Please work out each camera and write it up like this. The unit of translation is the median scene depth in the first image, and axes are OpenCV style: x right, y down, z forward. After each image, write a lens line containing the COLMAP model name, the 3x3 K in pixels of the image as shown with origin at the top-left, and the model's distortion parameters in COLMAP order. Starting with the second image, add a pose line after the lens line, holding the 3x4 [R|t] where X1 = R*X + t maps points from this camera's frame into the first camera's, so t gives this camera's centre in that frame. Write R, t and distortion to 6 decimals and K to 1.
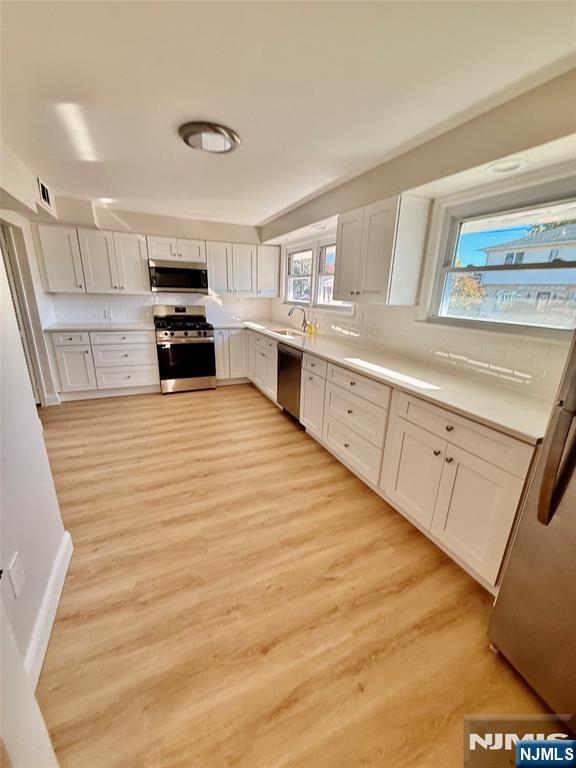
lens RADIAL K [[306.8, 0, 288.0], [0, 306.8, 384.0], [0, 0, 1]] dist [-0.001013, 0.000019]
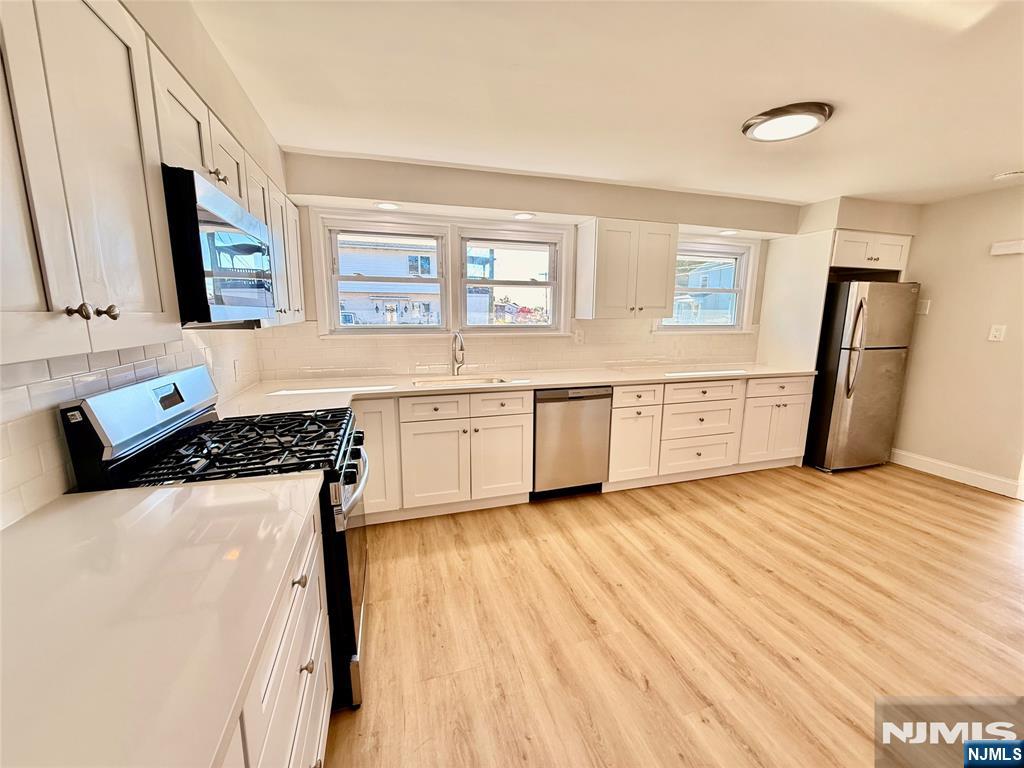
lens RADIAL K [[409.0, 0, 512.0], [0, 409.0, 384.0], [0, 0, 1]] dist [-0.001013, 0.000019]
pose [[0.123353, -0.203851, 0.971200, -1.177899], [0.284680, 0.944809, 0.162154, -0.425364], [-0.950653, 0.256479, 0.174577, 1.310685]]
